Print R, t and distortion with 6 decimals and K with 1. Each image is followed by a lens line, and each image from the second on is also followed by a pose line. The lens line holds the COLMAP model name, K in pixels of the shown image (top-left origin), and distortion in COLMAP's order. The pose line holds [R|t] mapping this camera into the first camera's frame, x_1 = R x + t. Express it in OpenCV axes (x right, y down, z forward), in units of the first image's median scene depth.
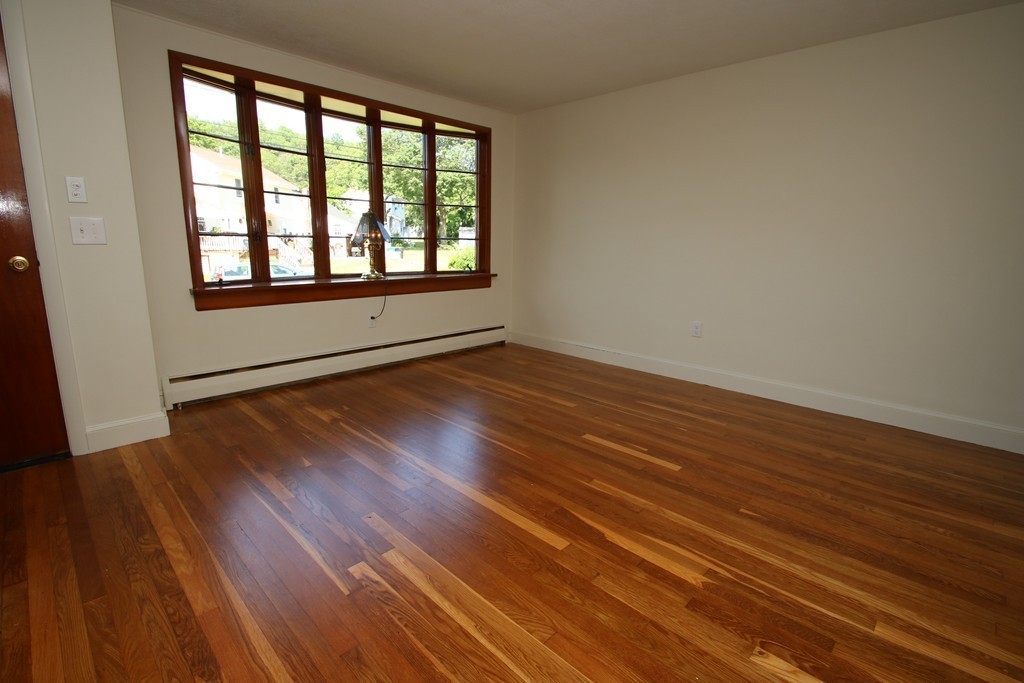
lens RADIAL K [[475.8, 0, 505.9], [0, 475.8, 337.9], [0, 0, 1]] dist [-0.011960, -0.004603]
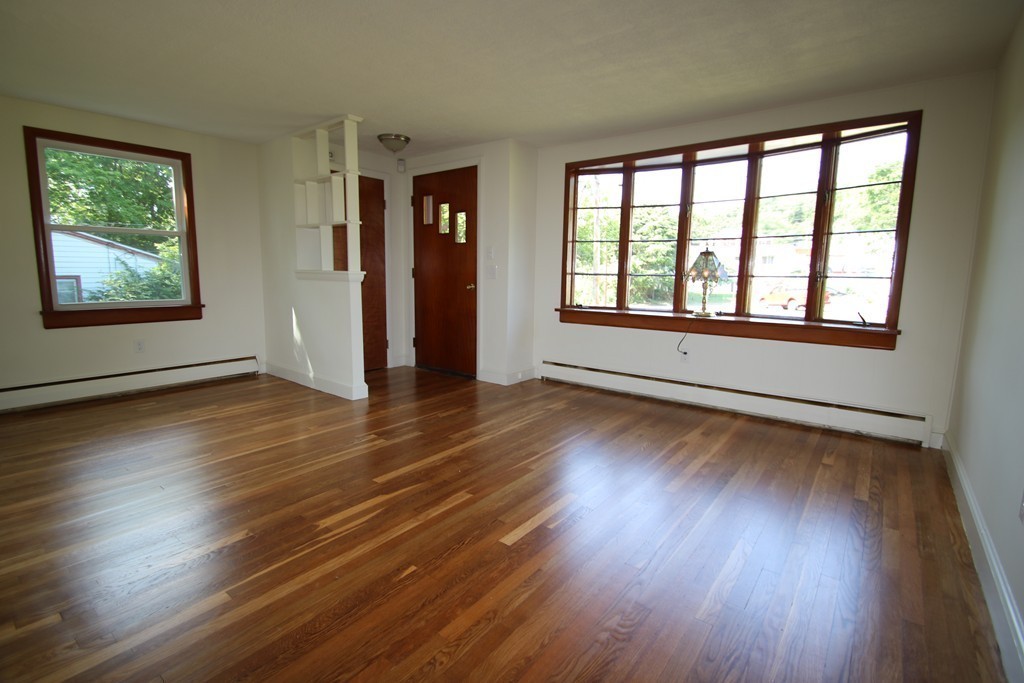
lens RADIAL K [[475.8, 0, 507.5], [0, 475.8, 339.6], [0, 0, 1]] dist [-0.011960, -0.004603]
pose [[0.109644, 0.124725, -0.986114, 0.886678], [-0.207673, 0.973075, 0.099986, -0.123367], [0.972034, 0.193826, 0.132594, 0.633457]]
